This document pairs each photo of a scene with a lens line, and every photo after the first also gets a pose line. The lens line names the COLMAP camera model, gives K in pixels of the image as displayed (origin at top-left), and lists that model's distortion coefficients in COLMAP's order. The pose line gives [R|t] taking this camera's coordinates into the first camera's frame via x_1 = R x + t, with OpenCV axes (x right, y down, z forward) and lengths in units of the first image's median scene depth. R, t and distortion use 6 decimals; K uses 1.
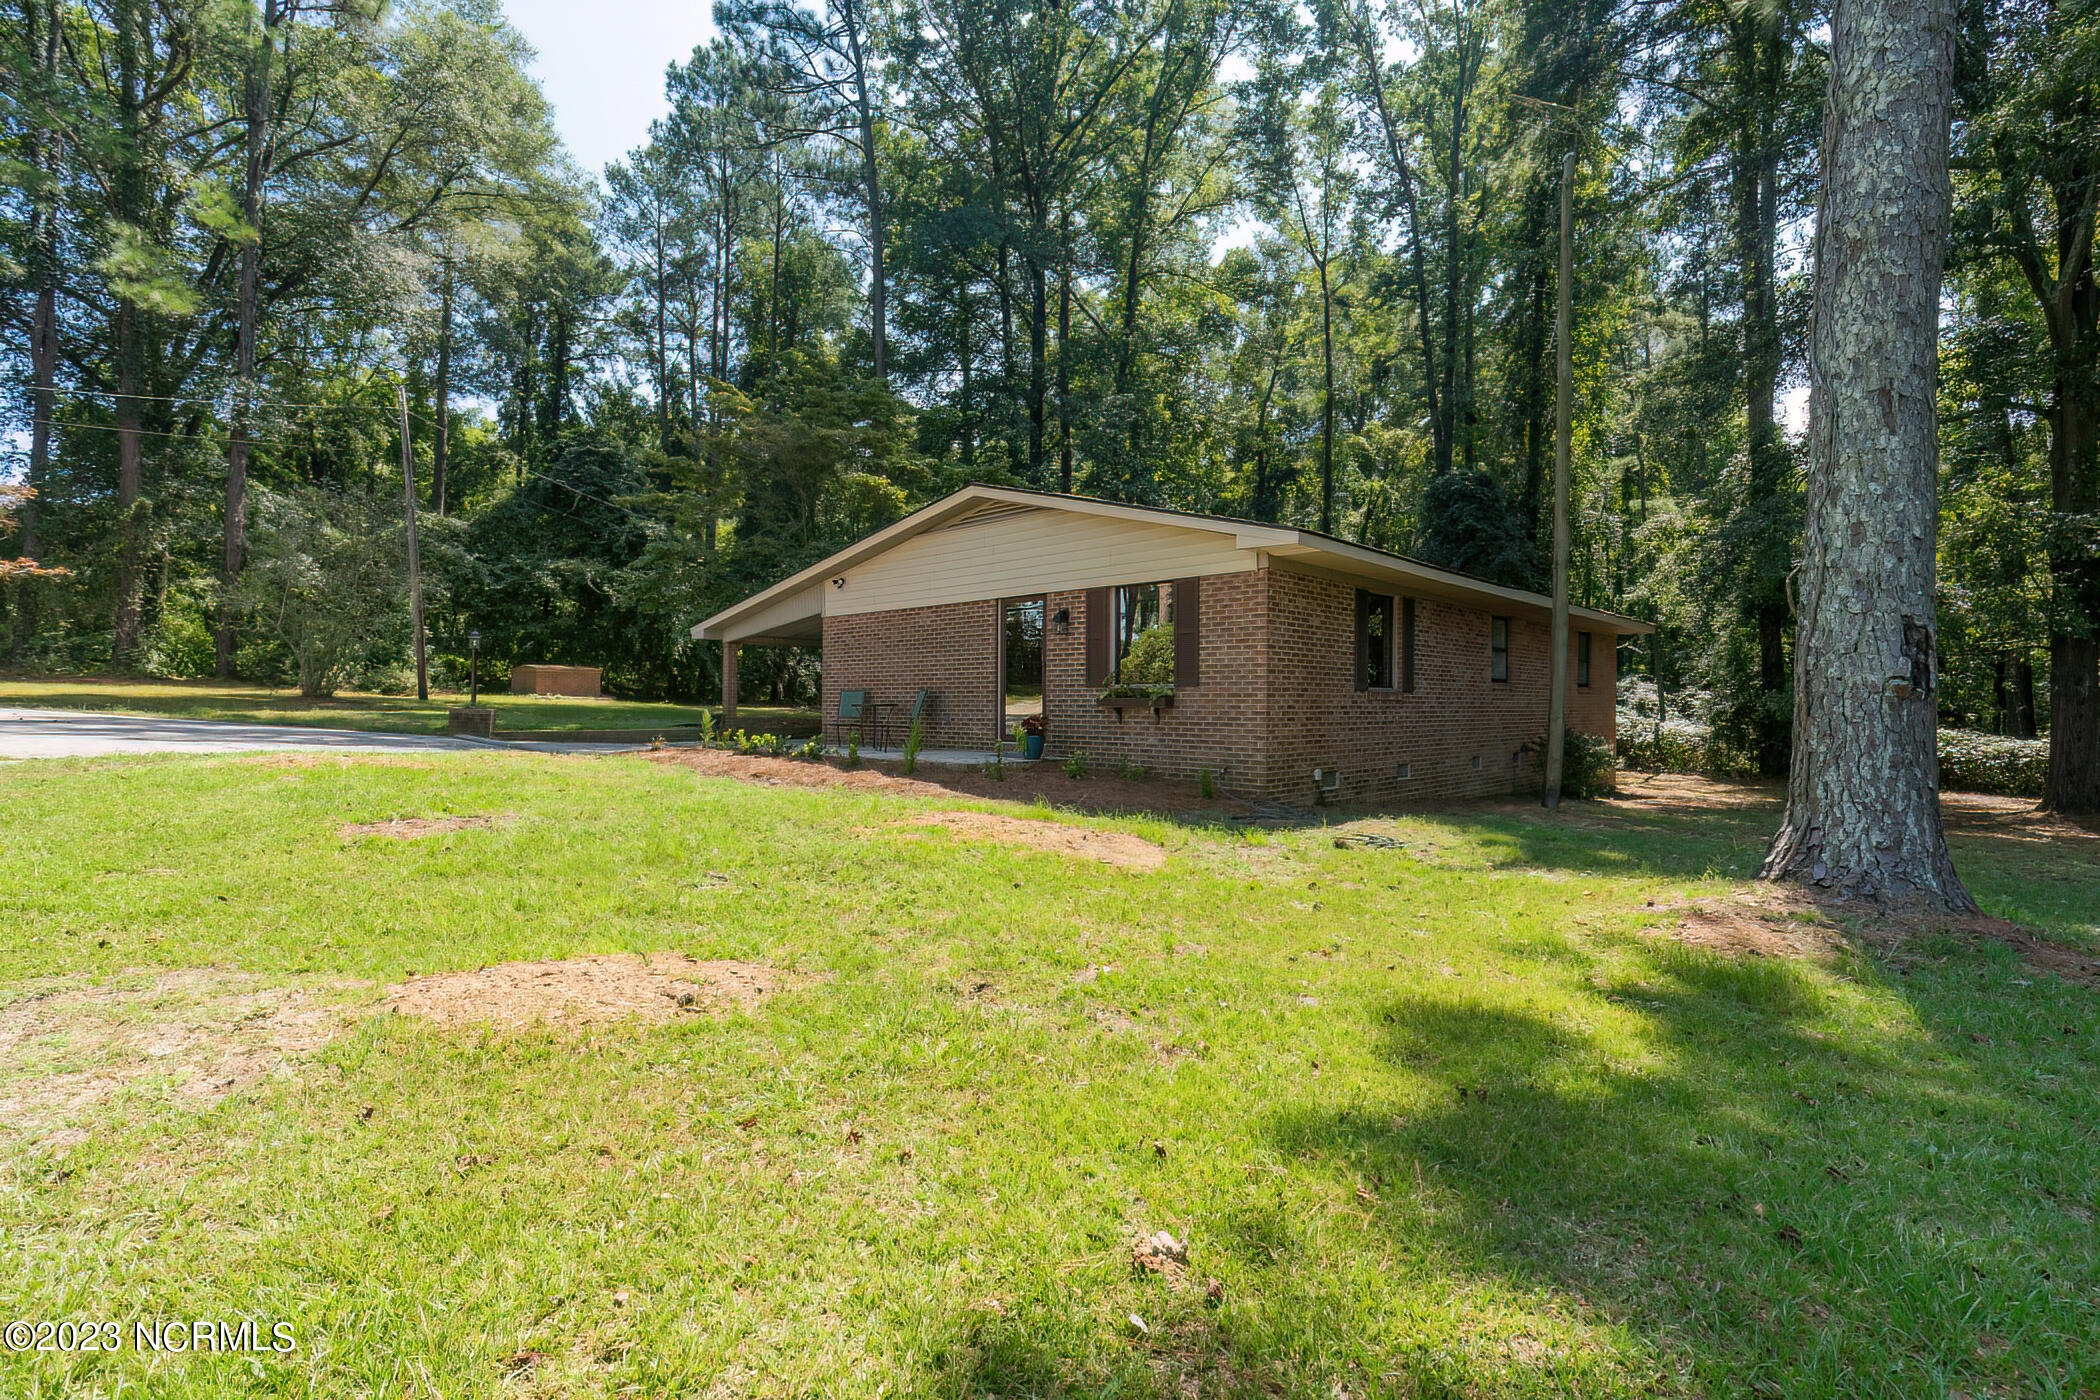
lens RADIAL K [[967.8, 0, 1049.4], [0, 967.8, 687.1], [0, 0, 1]] dist [-0.003436, -0.000414]
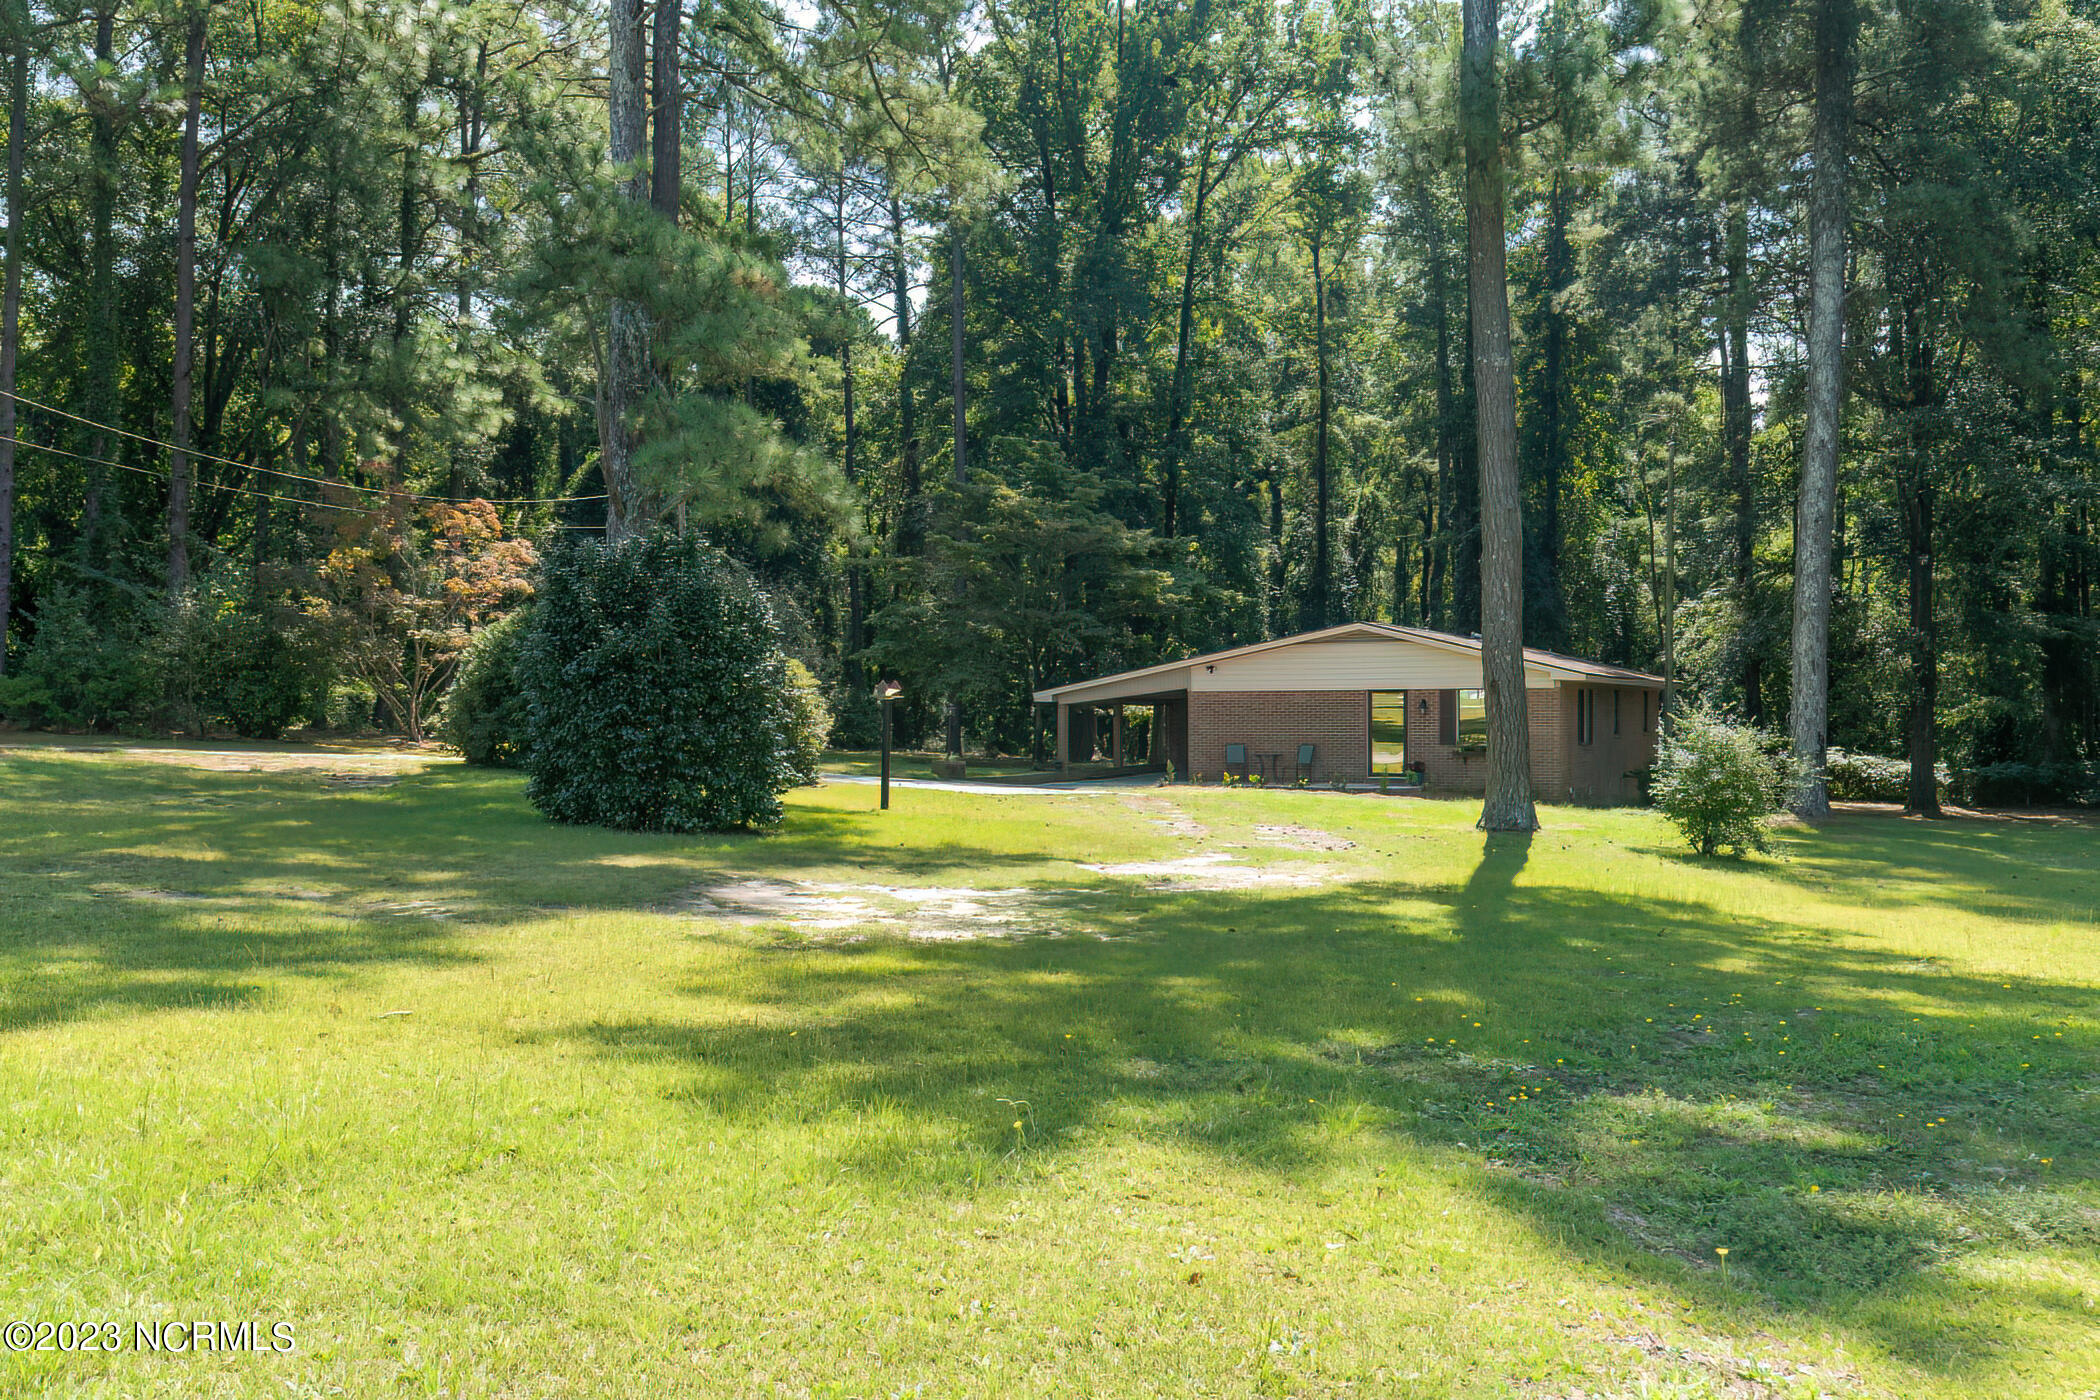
lens RADIAL K [[1708.7, 0, 1050.2], [0, 1708.7, 698.5], [0, 0, 1]] dist [0.018775, 0.004913]
pose [[0.957208, -0.009573, 0.289243, -0.916793], [0.004586, 0.999829, 0.017916, -0.085795], [-0.289365, -0.015823, 0.957088, -1.039880]]
